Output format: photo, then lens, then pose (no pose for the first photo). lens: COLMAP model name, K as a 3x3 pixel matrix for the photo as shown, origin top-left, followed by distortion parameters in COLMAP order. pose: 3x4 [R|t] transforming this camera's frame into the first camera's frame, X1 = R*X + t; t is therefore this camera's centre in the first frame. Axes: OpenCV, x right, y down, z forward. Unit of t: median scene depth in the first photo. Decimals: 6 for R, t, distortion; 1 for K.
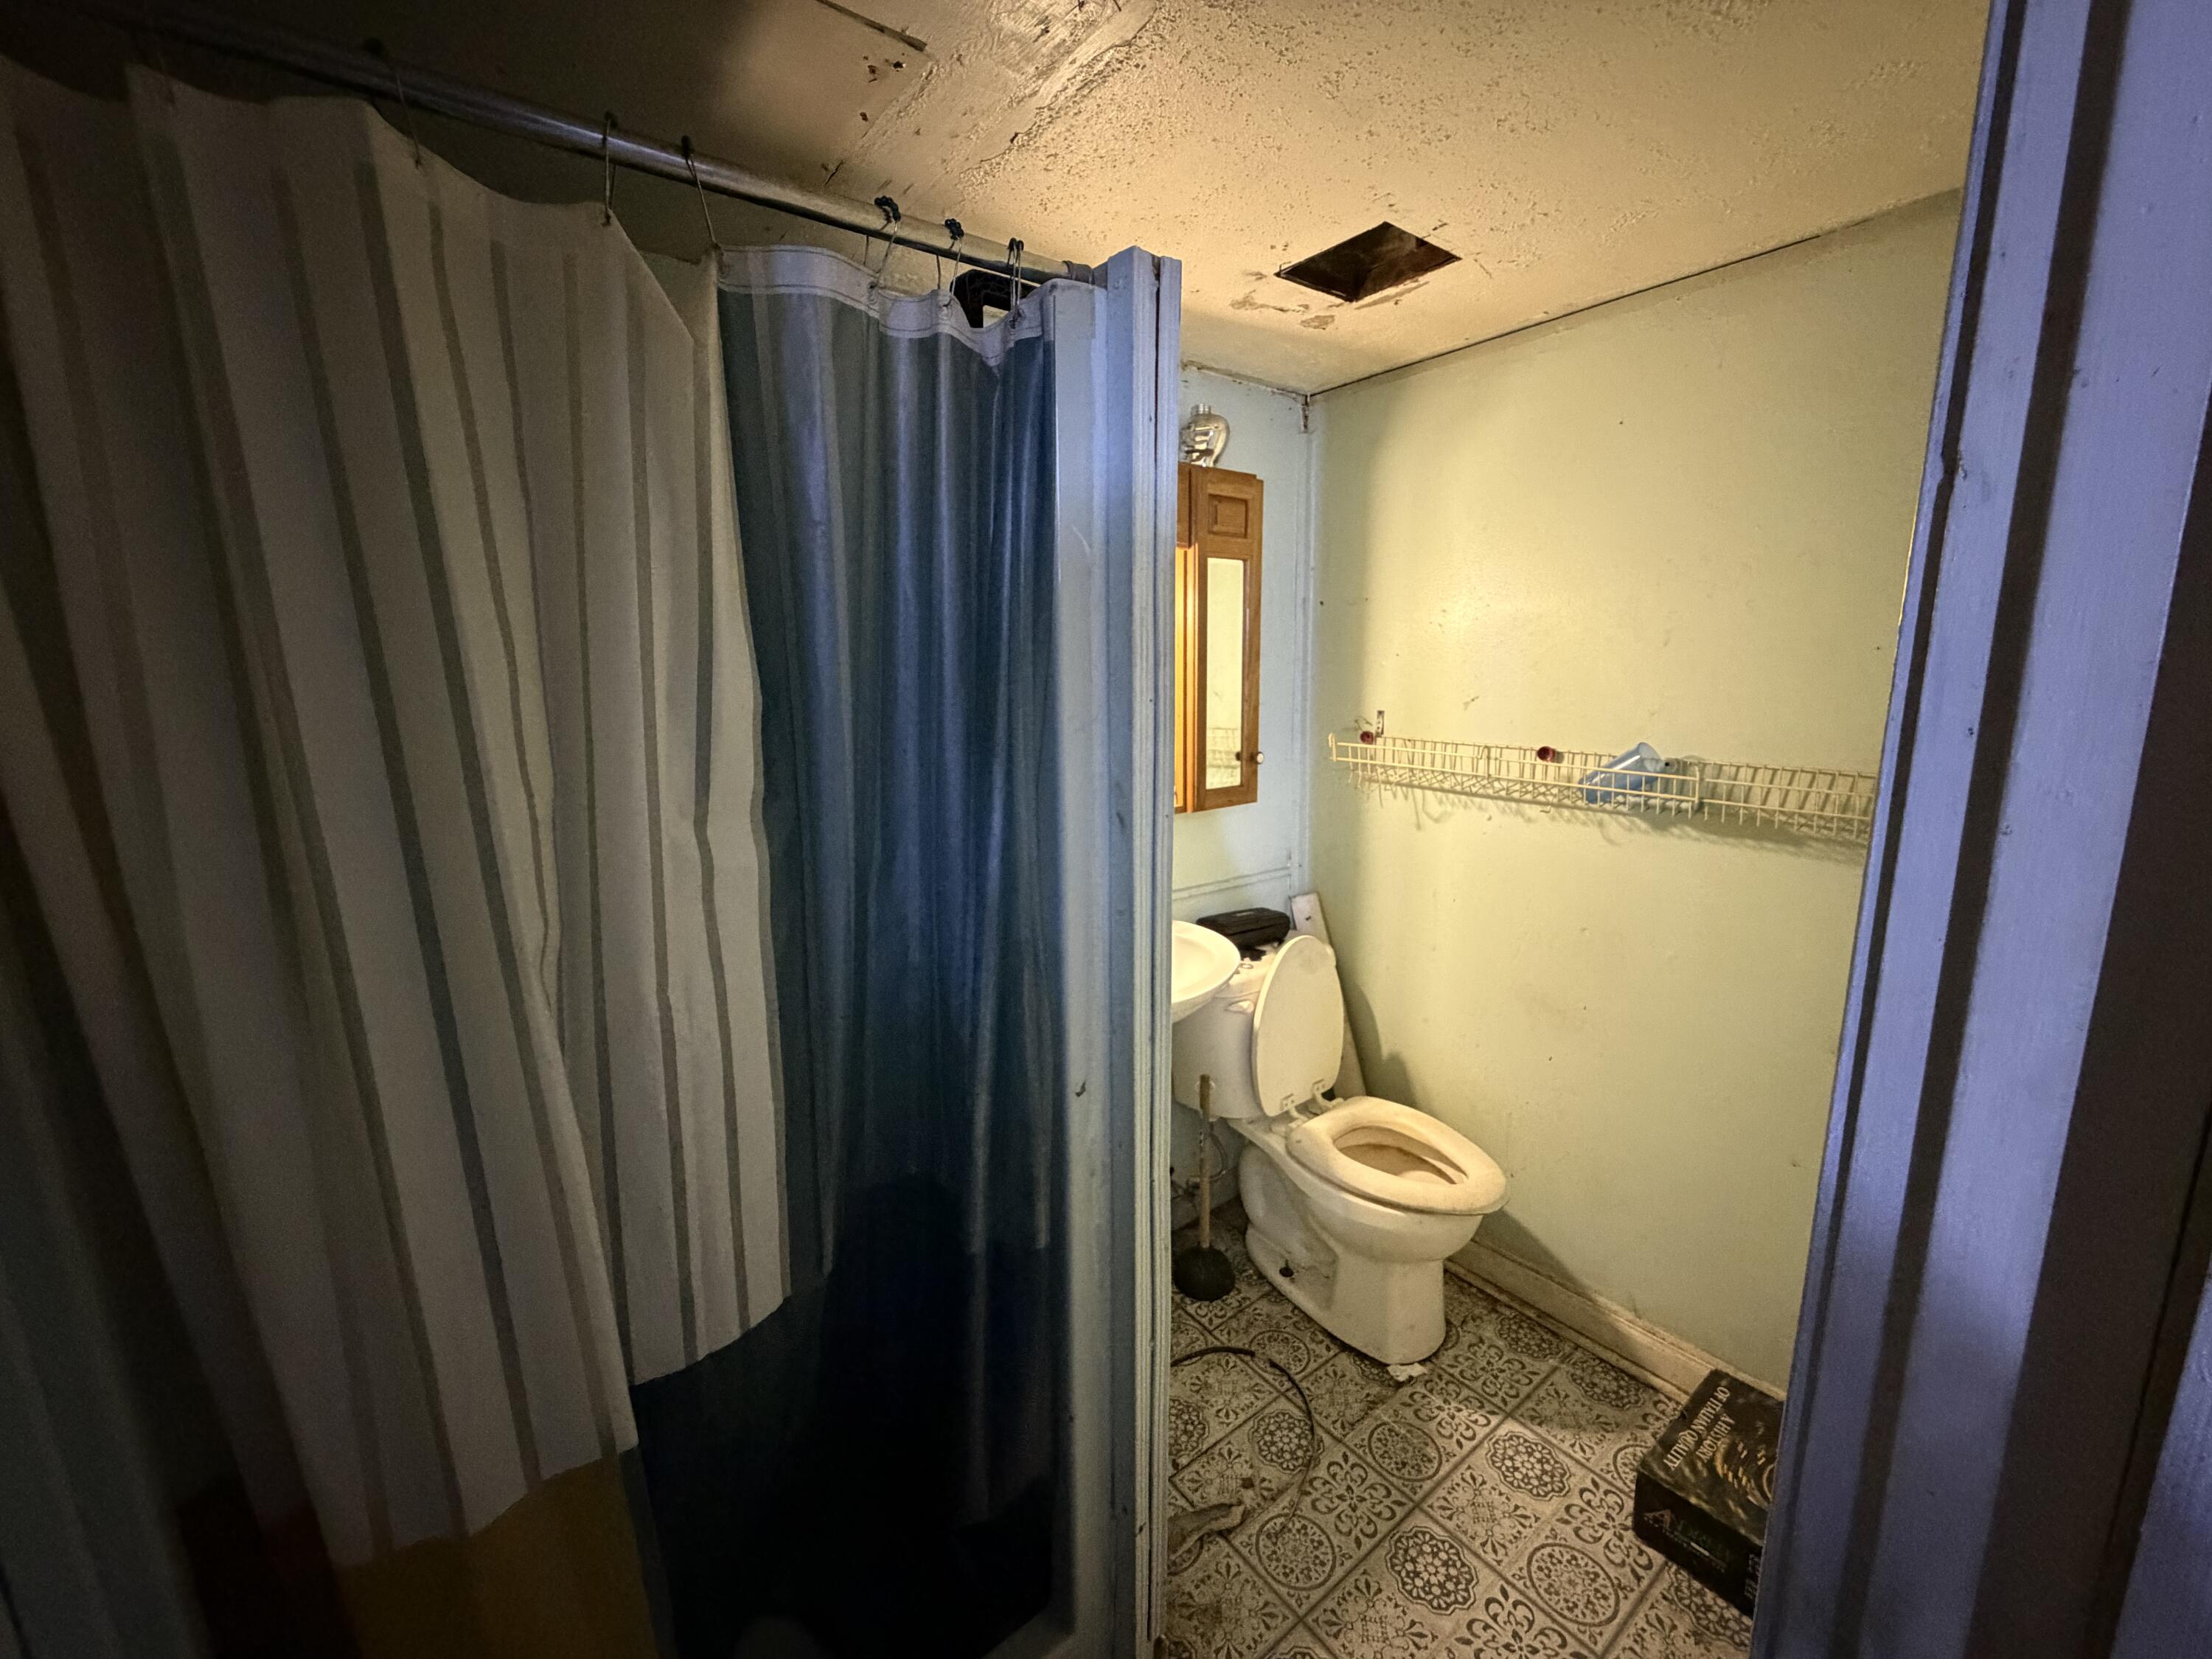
lens RADIAL K [[878.8, 0, 1099.4], [0, 878.8, 829.2], [0, 0, 1]] dist [-0.001037, -0.000456]
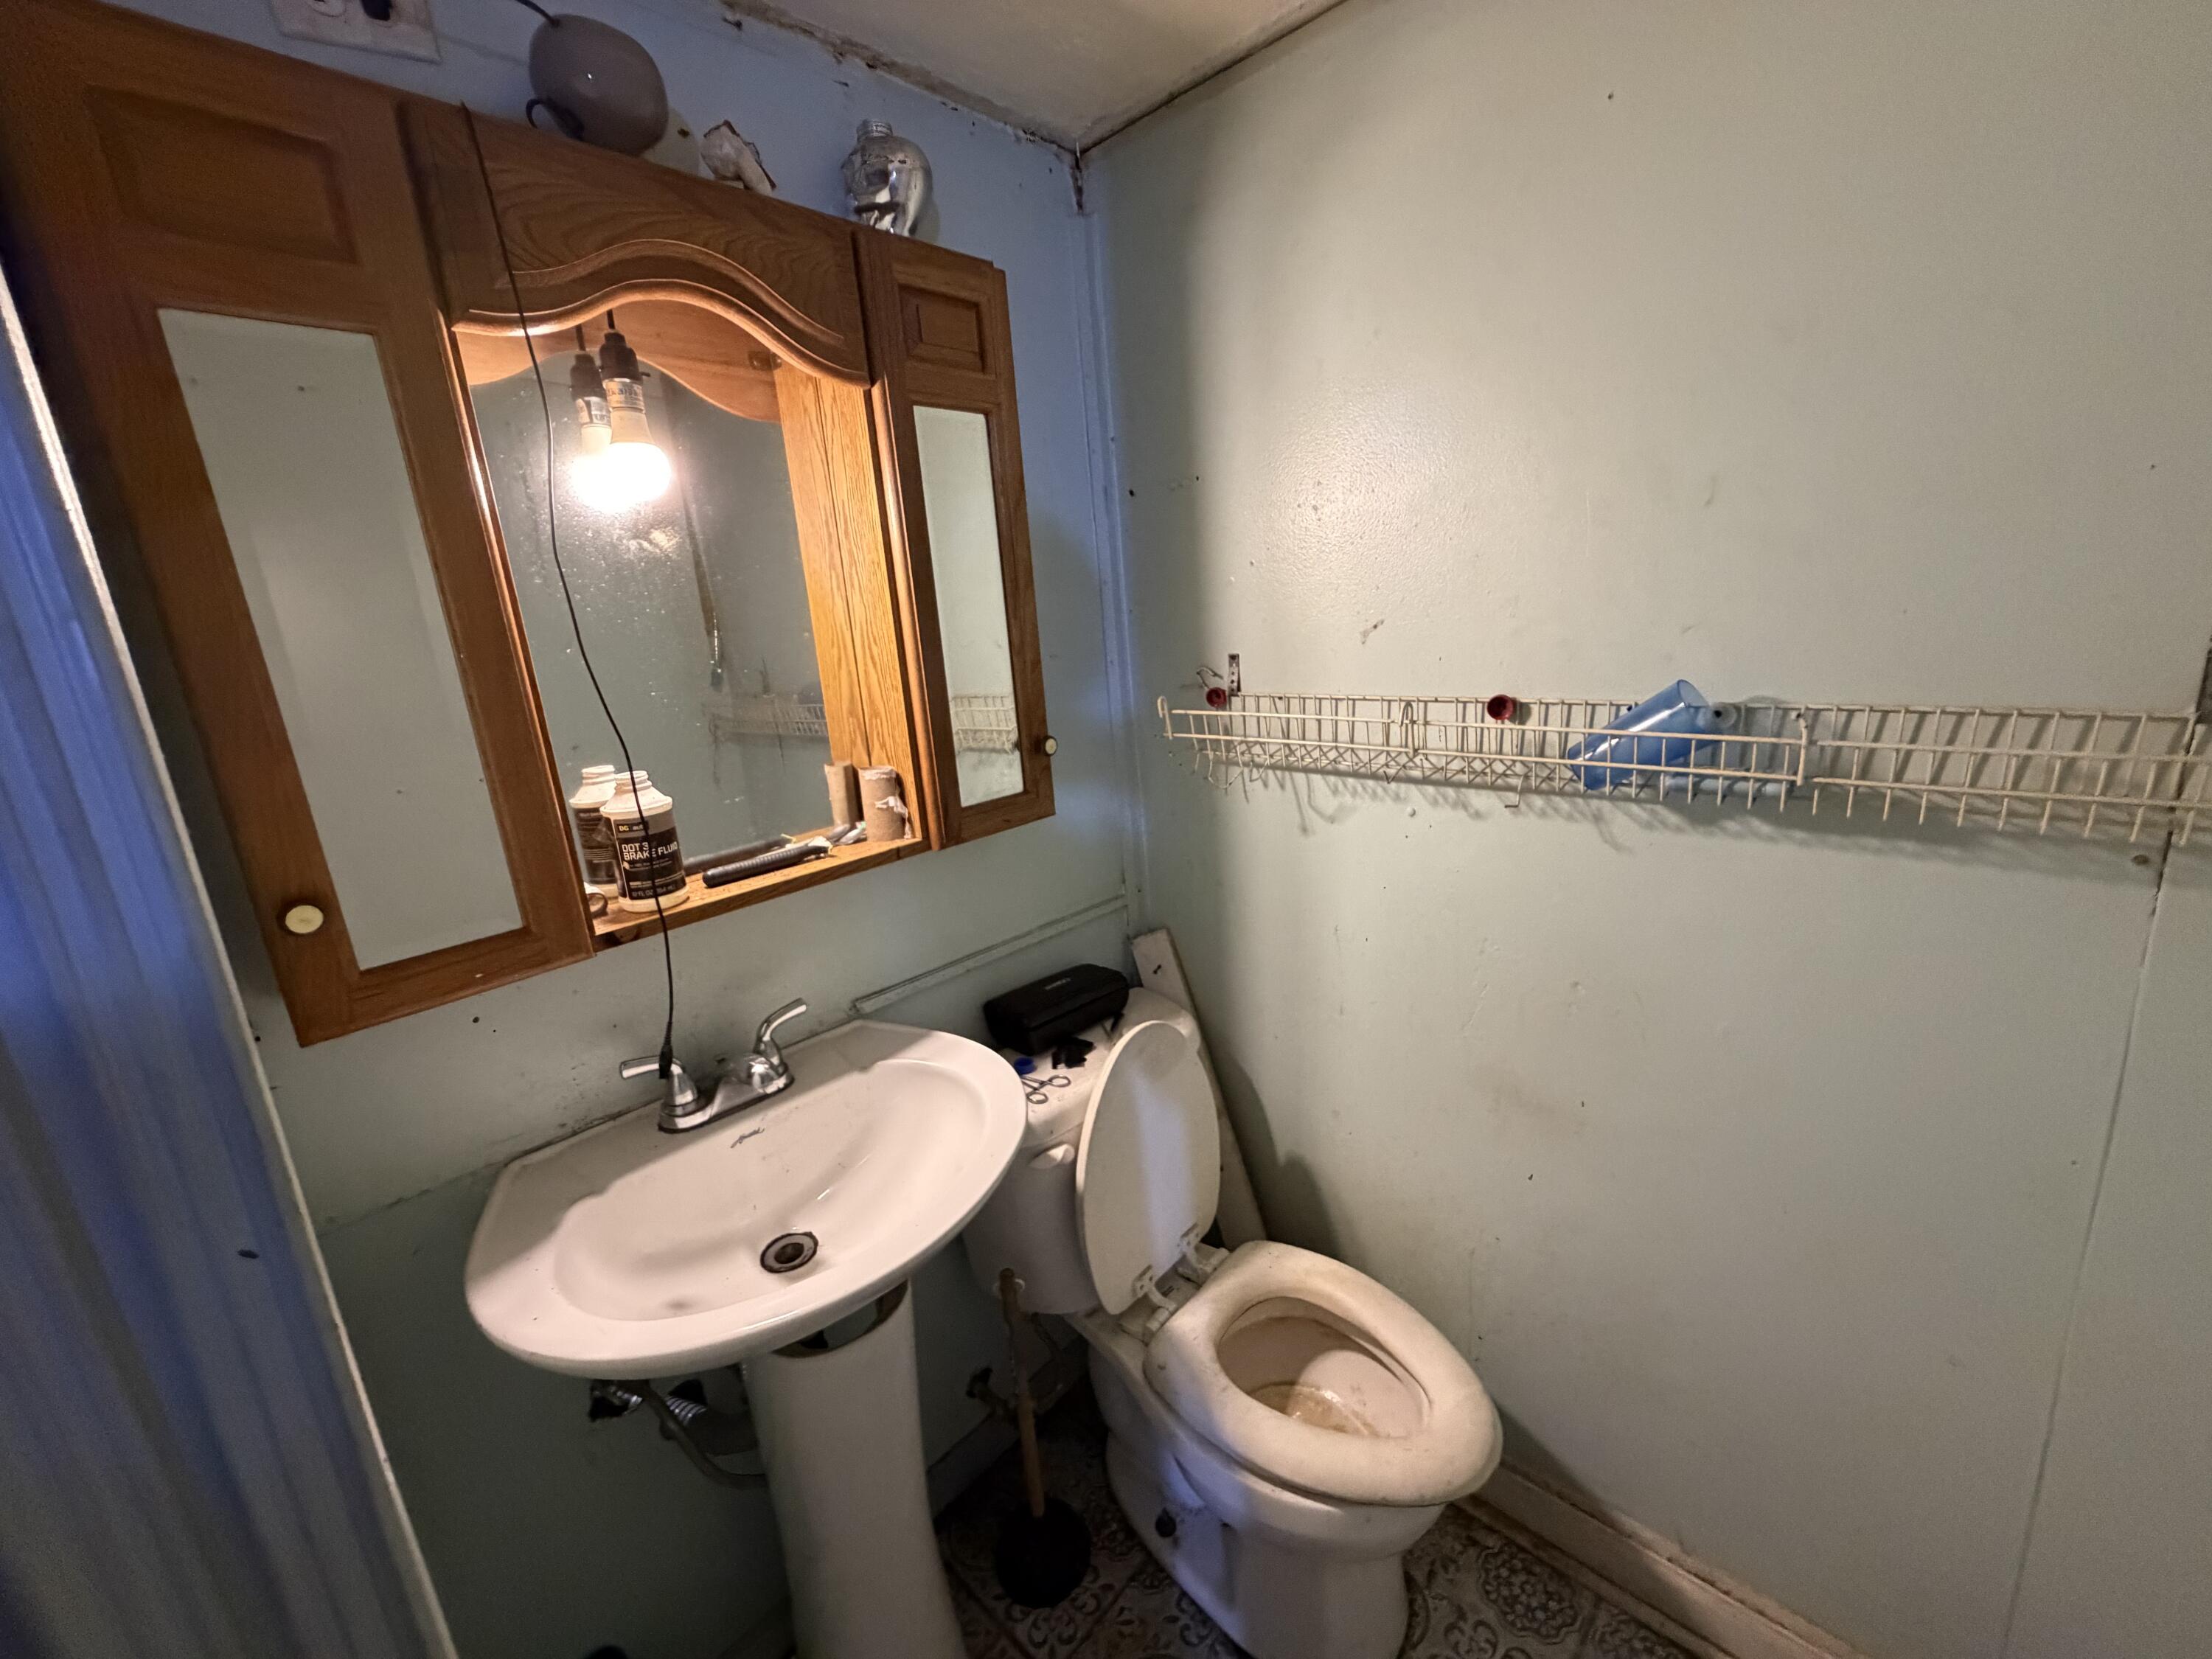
lens RADIAL K [[878.8, 0, 1099.4], [0, 878.8, 829.2], [0, 0, 1]] dist [-0.001037, -0.000456]
pose [[0.985937, -0.098040, 0.135340, 0.131127], [0.091410, 0.994327, 0.054379, -0.054895], [-0.139904, -0.041243, 0.989306, 0.394792]]
